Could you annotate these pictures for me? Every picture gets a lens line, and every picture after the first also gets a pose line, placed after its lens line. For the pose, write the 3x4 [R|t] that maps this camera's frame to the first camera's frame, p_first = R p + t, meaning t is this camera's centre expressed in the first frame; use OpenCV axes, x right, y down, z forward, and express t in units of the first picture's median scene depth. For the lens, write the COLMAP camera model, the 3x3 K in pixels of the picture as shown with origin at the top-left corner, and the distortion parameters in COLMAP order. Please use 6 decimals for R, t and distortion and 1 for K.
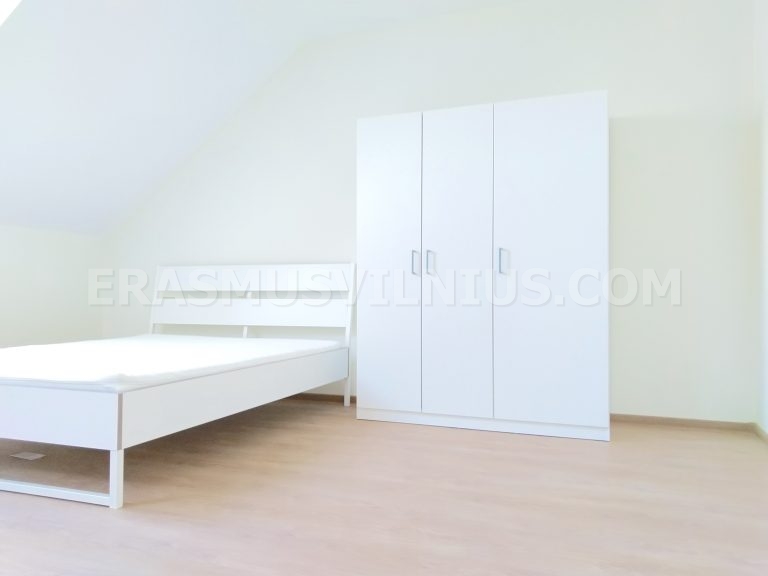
lens RADIAL K [[592.1, 0, 389.7], [0, 592.1, 284.0], [0, 0, 1]] dist [0.047054, -0.042406]
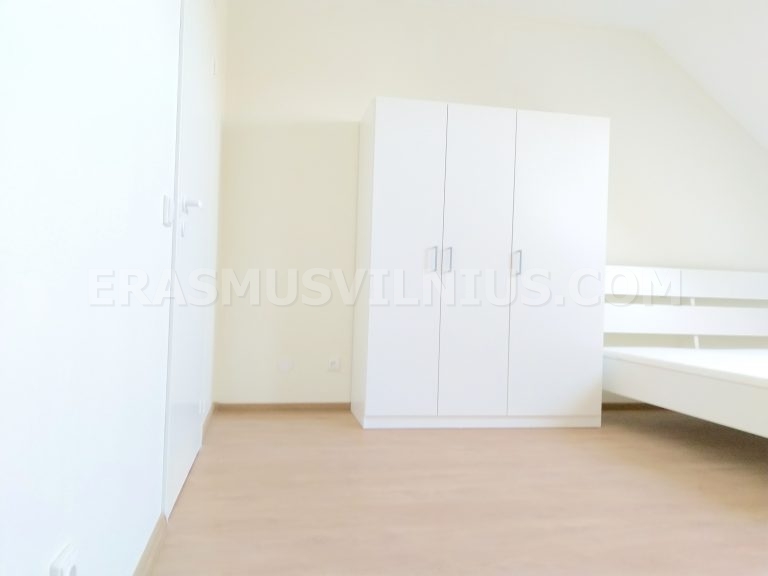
lens RADIAL K [[592.1, 0, 390.1], [0, 592.1, 285.1], [0, 0, 1]] dist [0.047054, -0.042406]
pose [[0.856280, 0.029500, 0.515669, -1.188509], [-0.036002, 0.999348, 0.002610, 0.008517], [-0.515256, -0.020800, 0.856784, 0.493728]]
